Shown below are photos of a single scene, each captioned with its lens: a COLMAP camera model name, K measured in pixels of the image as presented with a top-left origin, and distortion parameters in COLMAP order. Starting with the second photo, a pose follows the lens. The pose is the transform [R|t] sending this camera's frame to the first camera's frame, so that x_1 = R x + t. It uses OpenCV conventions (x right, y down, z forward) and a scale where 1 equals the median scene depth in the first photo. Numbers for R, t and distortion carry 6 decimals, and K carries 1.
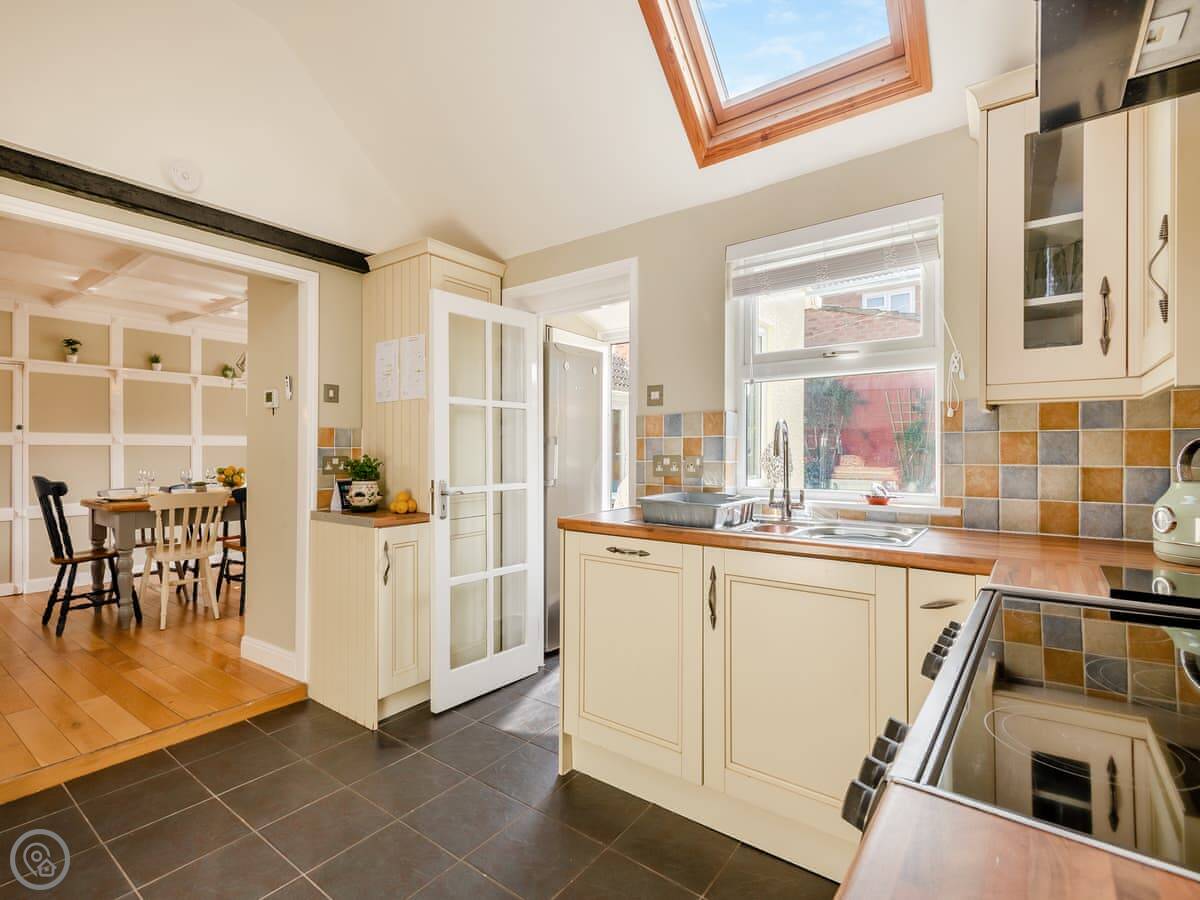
lens RADIAL K [[583.7, 0, 601.0], [0, 583.7, 451.2], [0, 0, 1]] dist [0.001817, 0.000023]
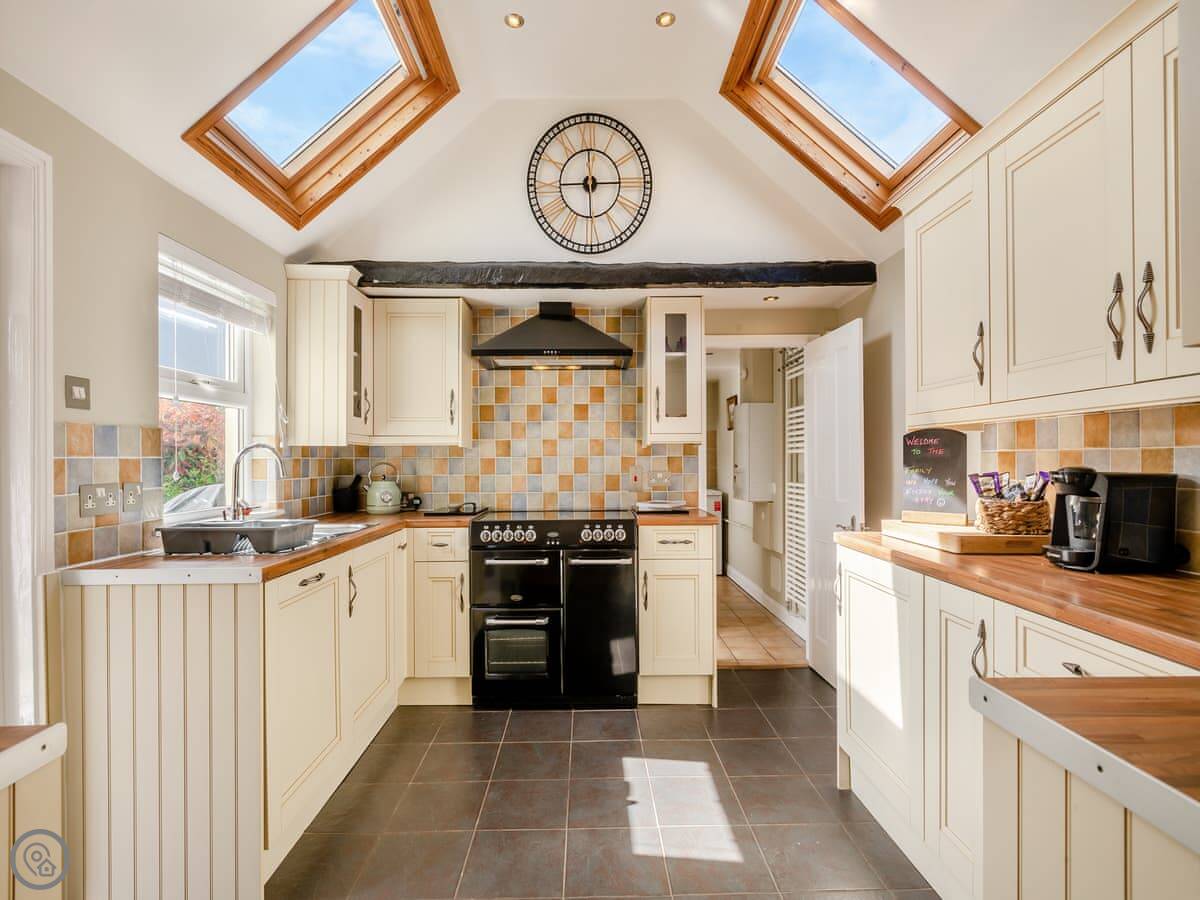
lens RADIAL K [[583.7, 0, 599.3], [0, 583.7, 454.4], [0, 0, 1]] dist [0.001817, 0.000023]
pose [[-0.620716, 0.010506, 0.783965, -0.785595], [0.005445, 0.999944, -0.009090, -0.018173], [-0.784016, -0.001374, -0.620739, 0.961715]]
